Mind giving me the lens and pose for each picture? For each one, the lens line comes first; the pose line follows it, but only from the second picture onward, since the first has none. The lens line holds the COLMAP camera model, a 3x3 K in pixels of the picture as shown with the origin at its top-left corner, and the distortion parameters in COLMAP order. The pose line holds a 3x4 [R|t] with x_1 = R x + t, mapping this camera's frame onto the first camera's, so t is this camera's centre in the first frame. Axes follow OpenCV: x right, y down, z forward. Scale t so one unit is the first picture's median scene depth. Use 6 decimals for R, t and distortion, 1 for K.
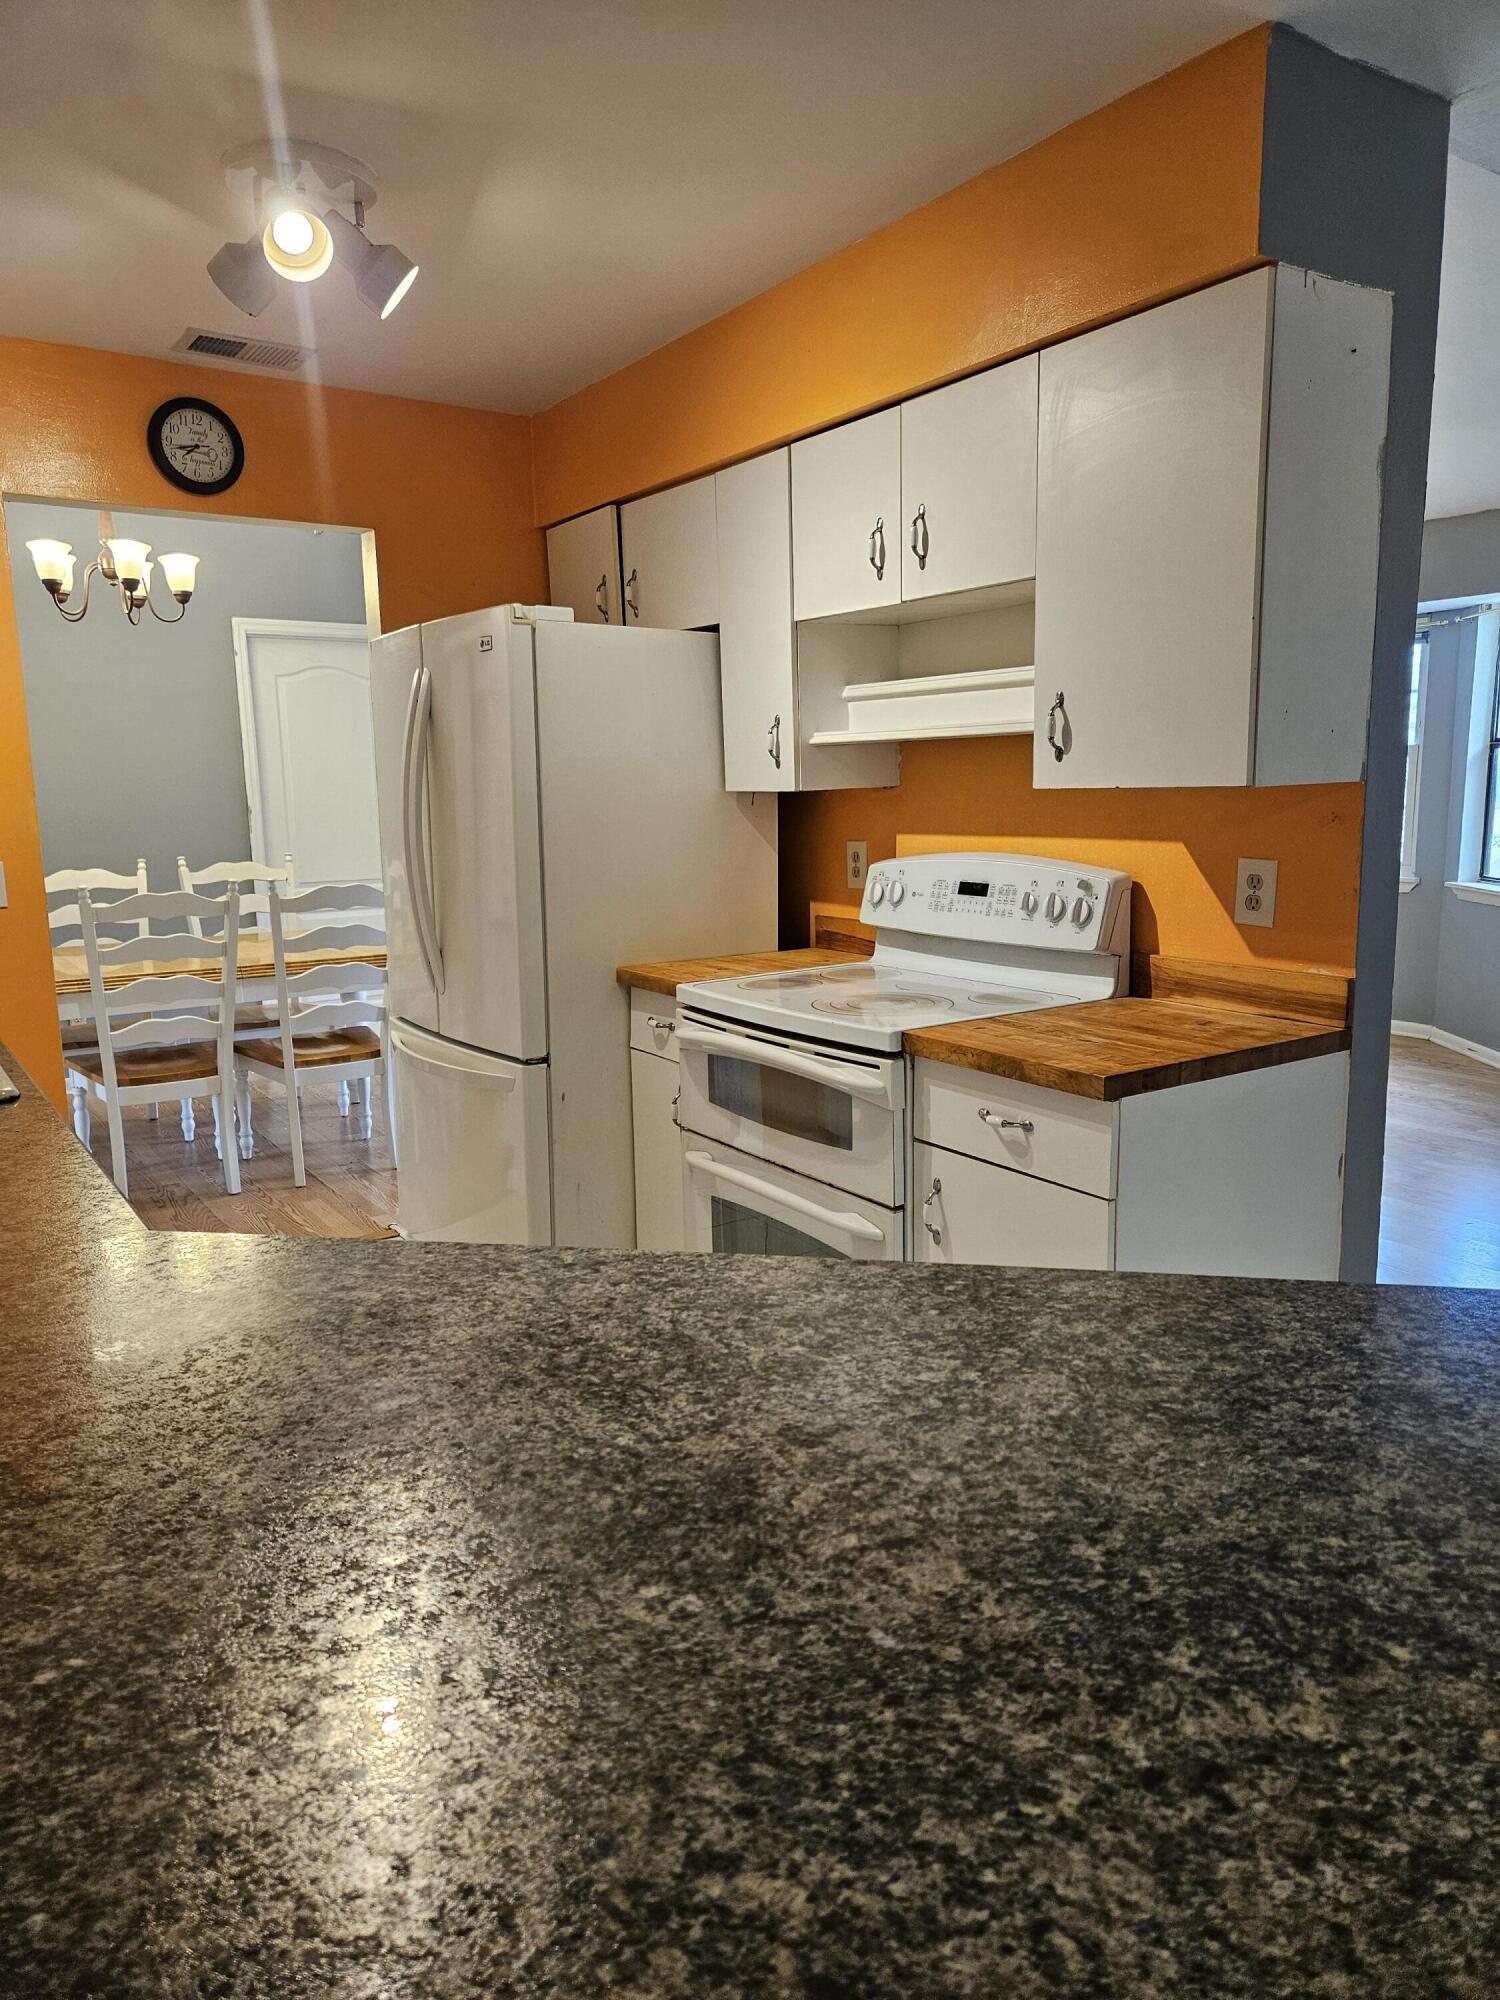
lens RADIAL K [[1334.3, 0, 742.7], [0, 1334.3, 1017.7], [0, 0, 1]] dist [0.030528, -0.012086]
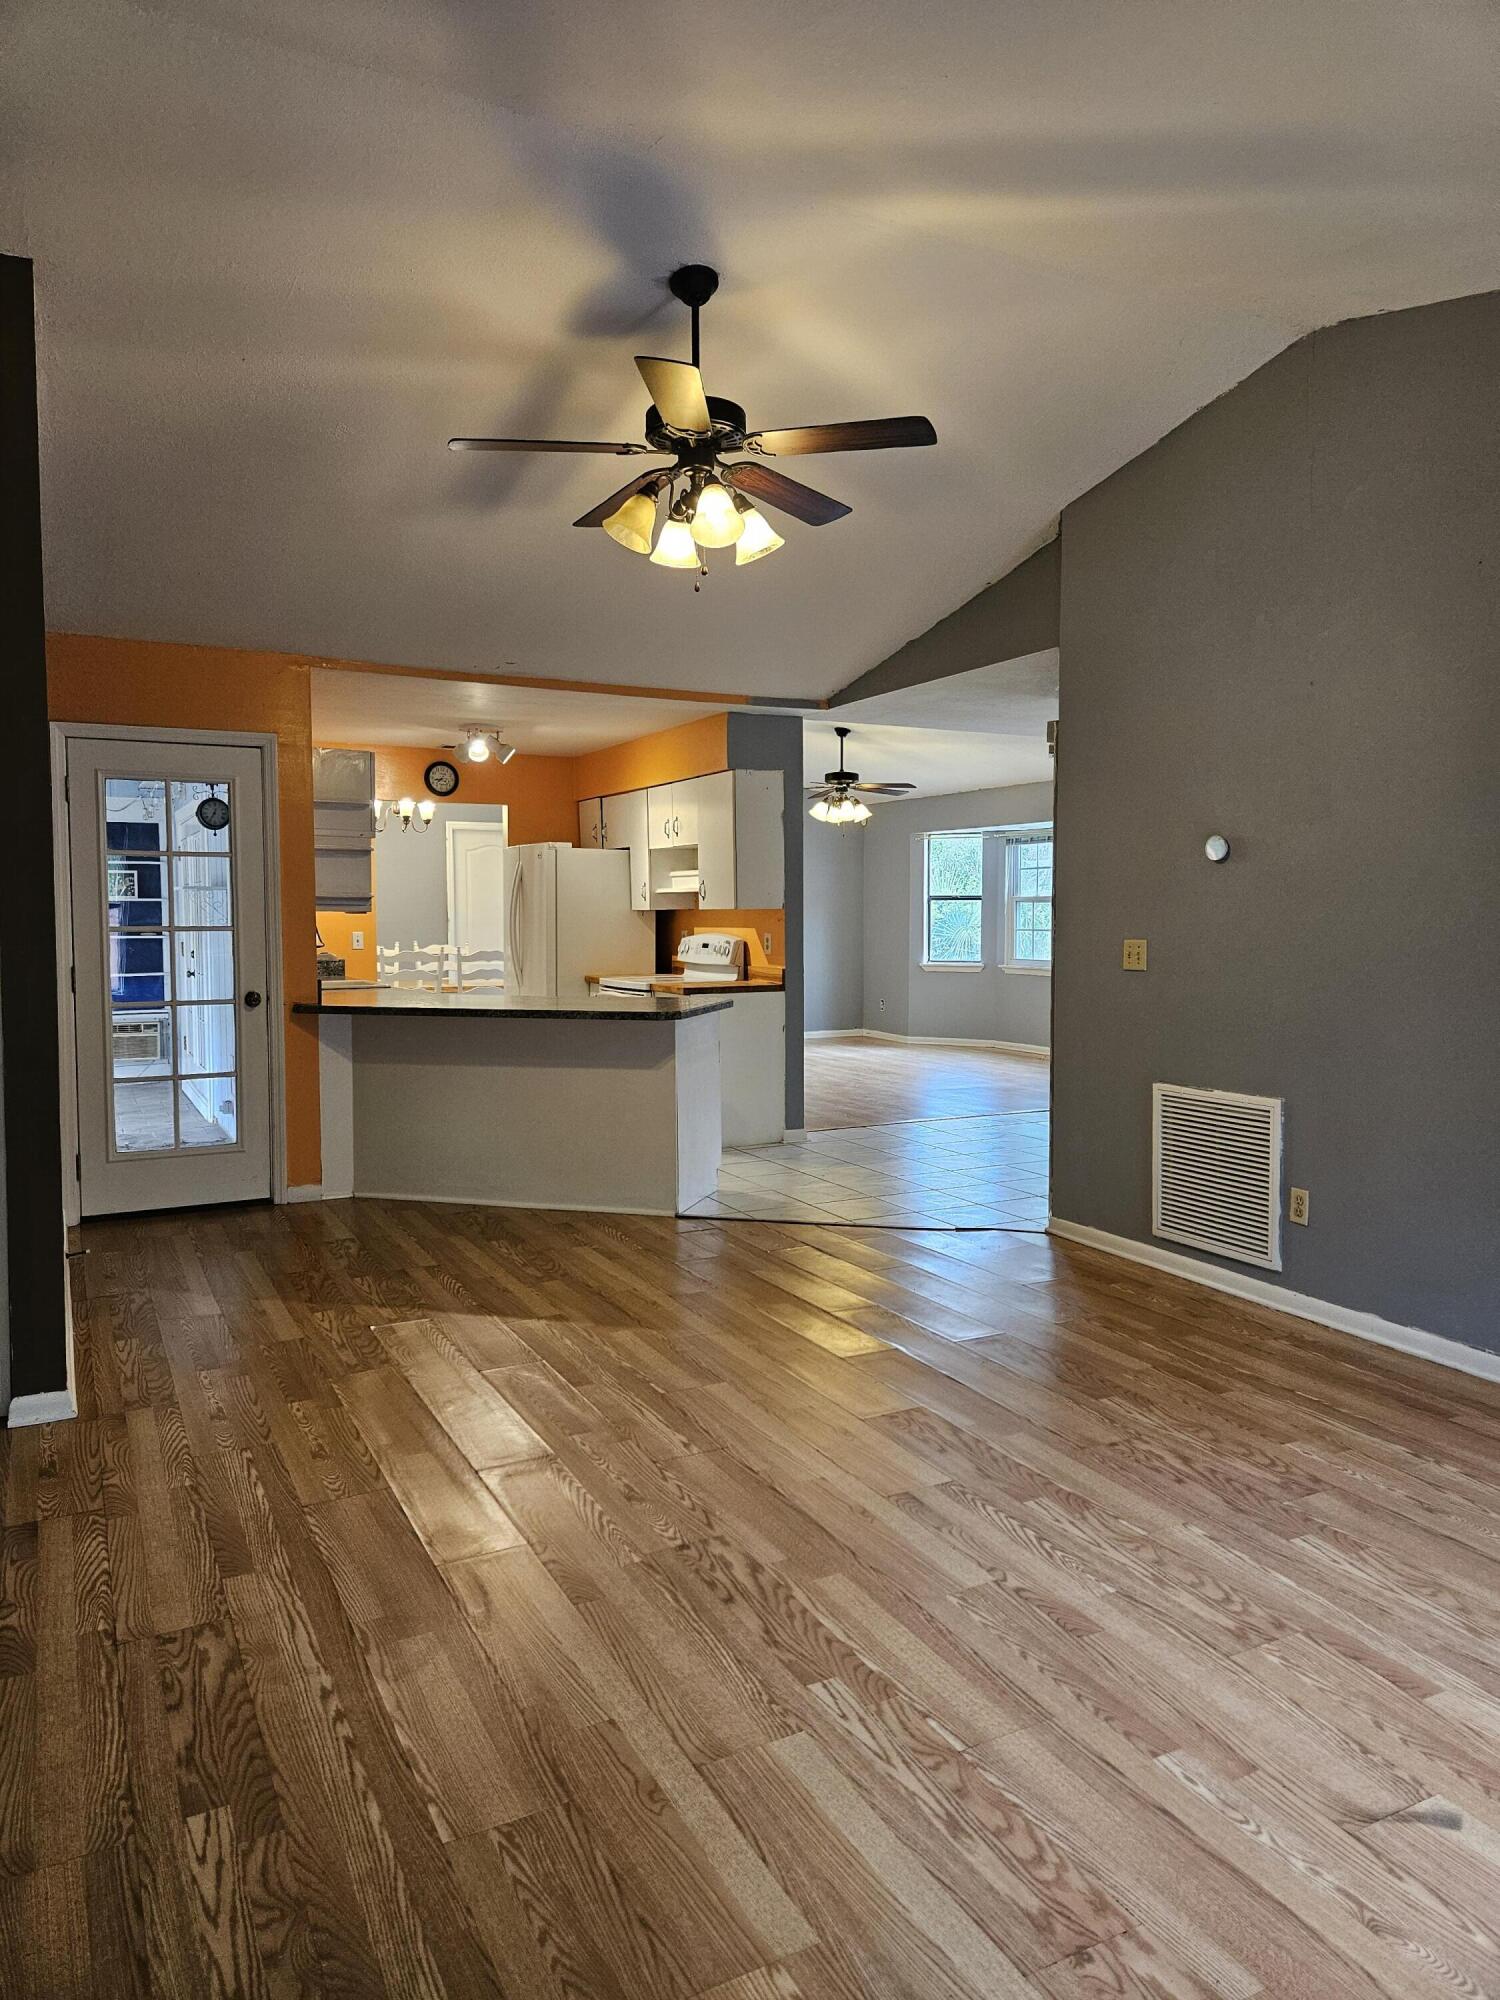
lens RADIAL K [[1334.3, 0, 754.8], [0, 1334.3, 1008.7], [0, 0, 1]] dist [0.030528, -0.012086]
pose [[0.993307, 0.022017, -0.113388, 0.655950], [-0.033597, 0.994293, -0.101252, 0.344161], [0.110512, 0.104384, 0.988378, -1.893970]]
